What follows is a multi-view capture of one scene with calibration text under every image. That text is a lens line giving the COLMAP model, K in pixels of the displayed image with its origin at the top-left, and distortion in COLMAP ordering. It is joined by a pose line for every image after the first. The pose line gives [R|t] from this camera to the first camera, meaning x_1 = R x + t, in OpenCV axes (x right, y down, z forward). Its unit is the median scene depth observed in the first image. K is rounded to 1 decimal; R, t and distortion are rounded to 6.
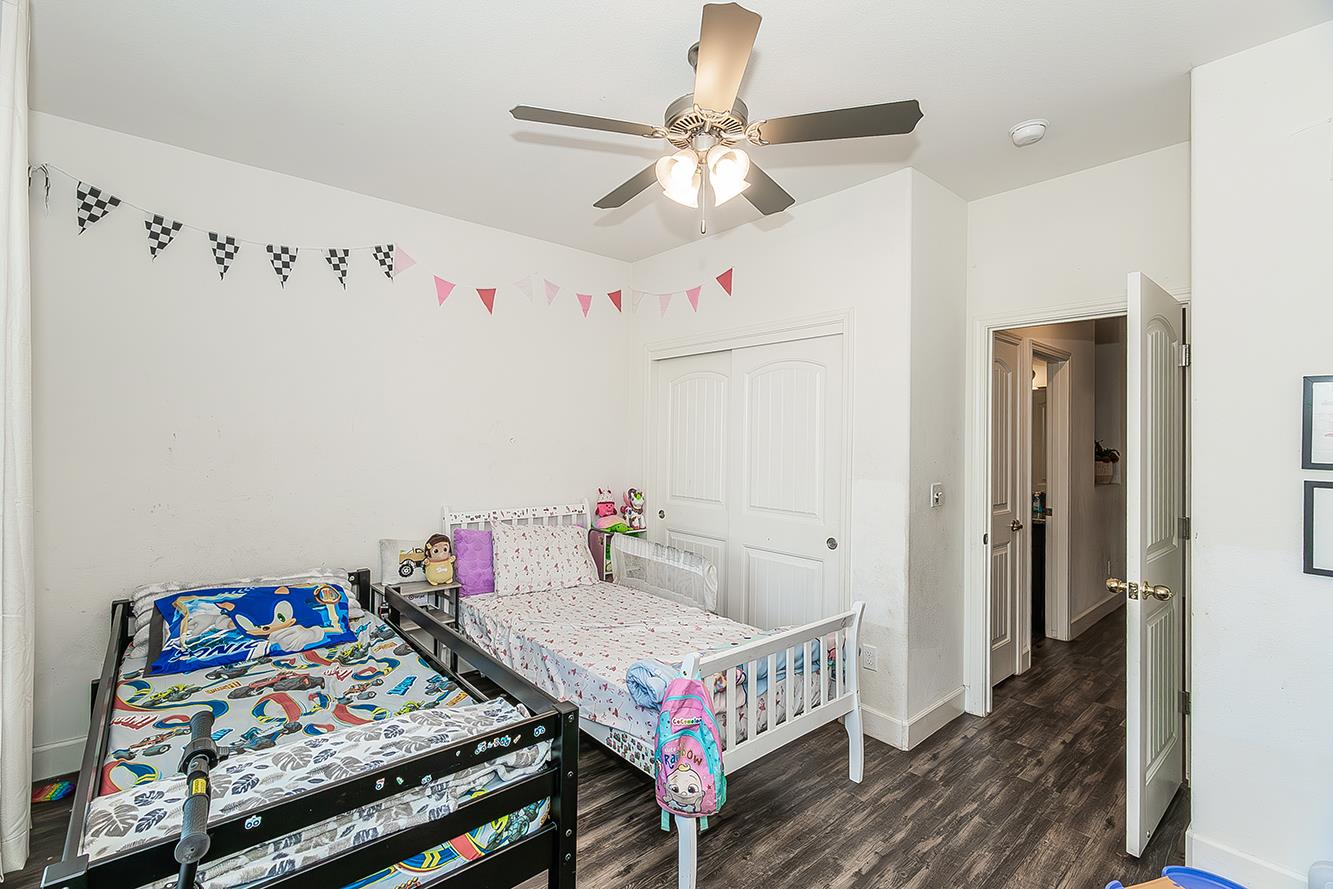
lens RADIAL K [[584.8, 0, 638.1], [0, 584.8, 441.0], [0, 0, 1]] dist [-0.006188, -0.000486]
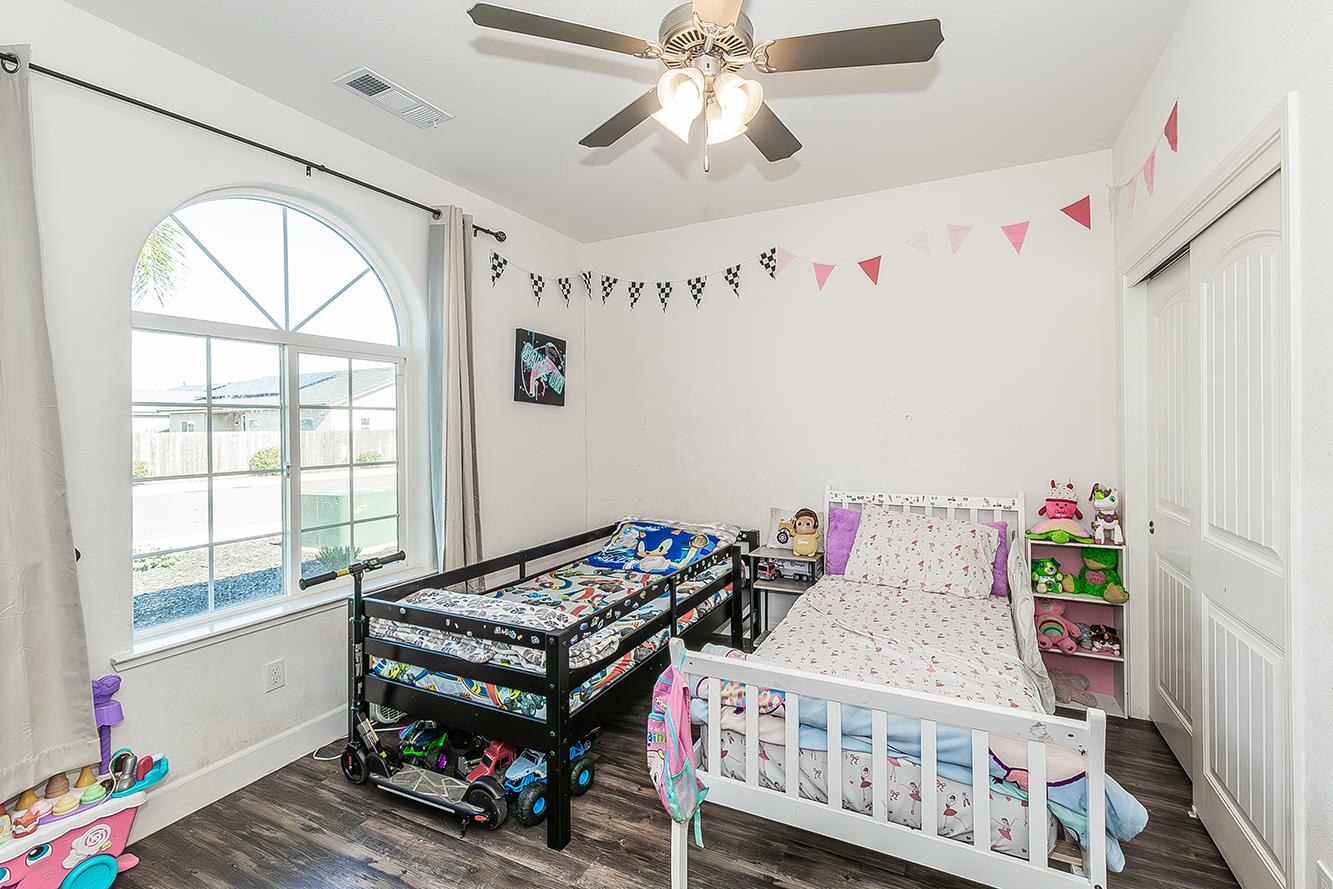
lens RADIAL K [[584.8, 0, 668.5], [0, 584.8, 433.2], [0, 0, 1]] dist [-0.006188, -0.000486]
pose [[0.410753, -0.007526, -0.911715, 0.583854], [0.015037, 0.999886, -0.001480, 0.023640], [0.911623, -0.013101, 0.410819, 0.383941]]
